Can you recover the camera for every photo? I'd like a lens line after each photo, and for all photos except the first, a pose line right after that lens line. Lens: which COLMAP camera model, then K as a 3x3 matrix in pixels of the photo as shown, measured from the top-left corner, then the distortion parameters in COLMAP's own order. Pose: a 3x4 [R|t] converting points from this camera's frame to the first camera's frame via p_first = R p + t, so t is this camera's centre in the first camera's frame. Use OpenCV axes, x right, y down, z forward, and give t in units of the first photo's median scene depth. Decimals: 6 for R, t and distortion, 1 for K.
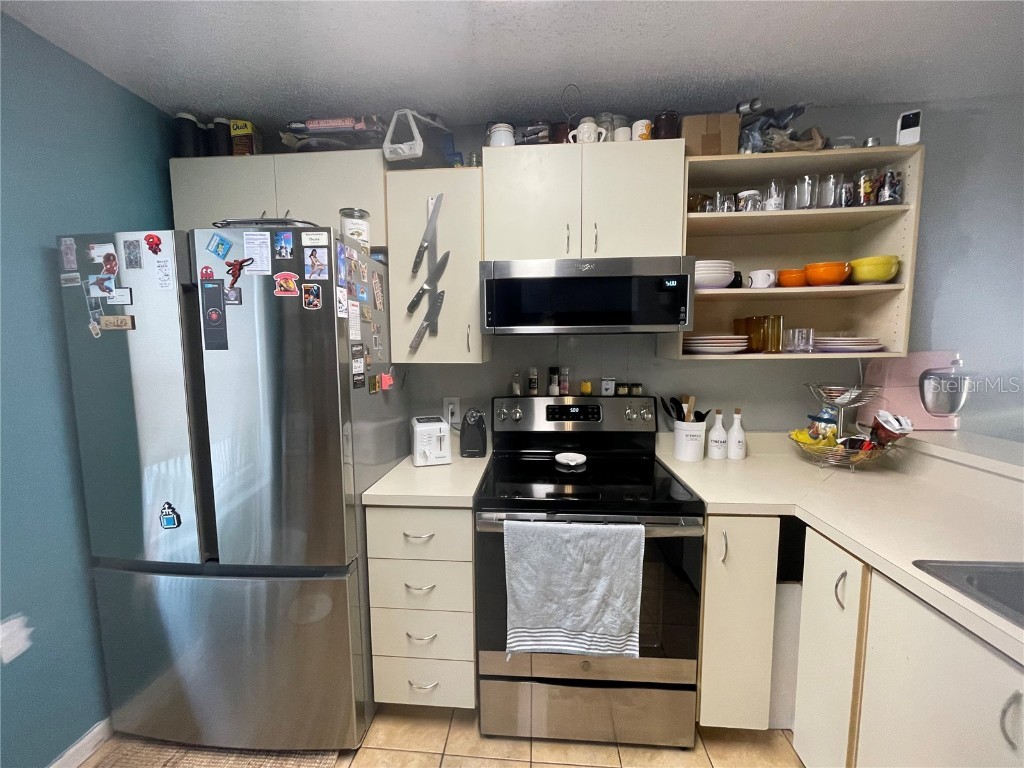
lens RADIAL K [[412.4, 0, 512.0], [0, 412.4, 384.0], [0, 0, 1]] dist [-0.000527, -0.000052]
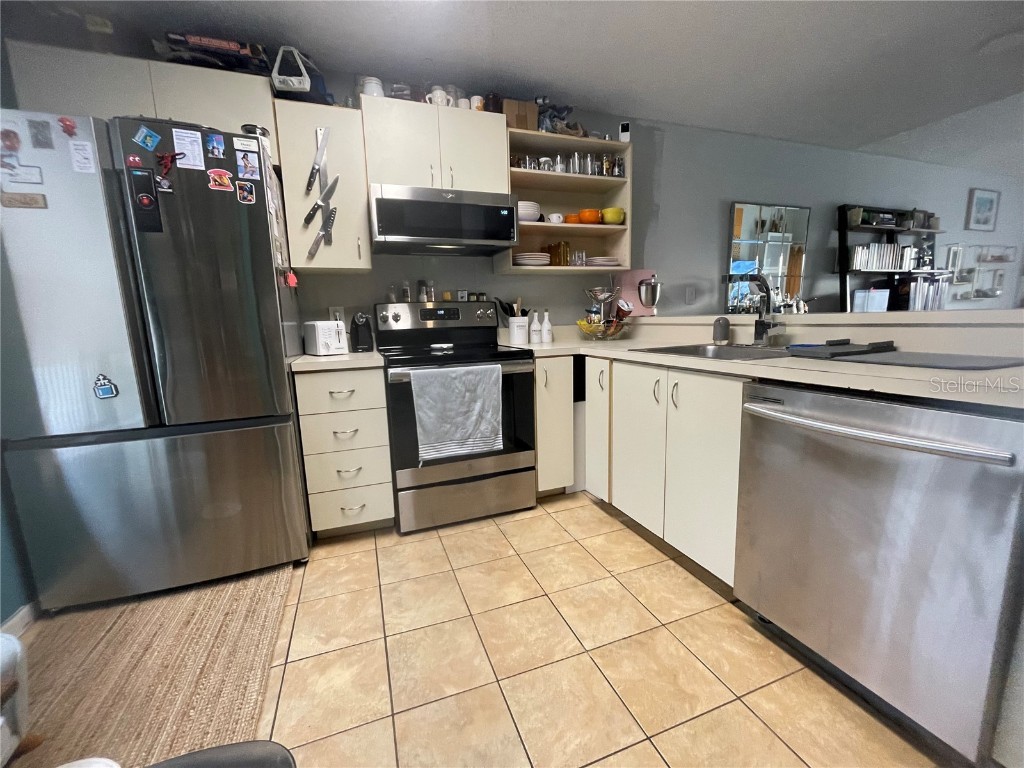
lens RADIAL K [[412.4, 0, 512.0], [0, 412.4, 384.0], [0, 0, 1]] dist [-0.000527, -0.000052]
pose [[0.906522, -0.088828, 0.412707, -0.255965], [0.064318, 0.995261, 0.072935, 0.259587], [-0.417230, -0.039573, 0.907939, -0.391662]]
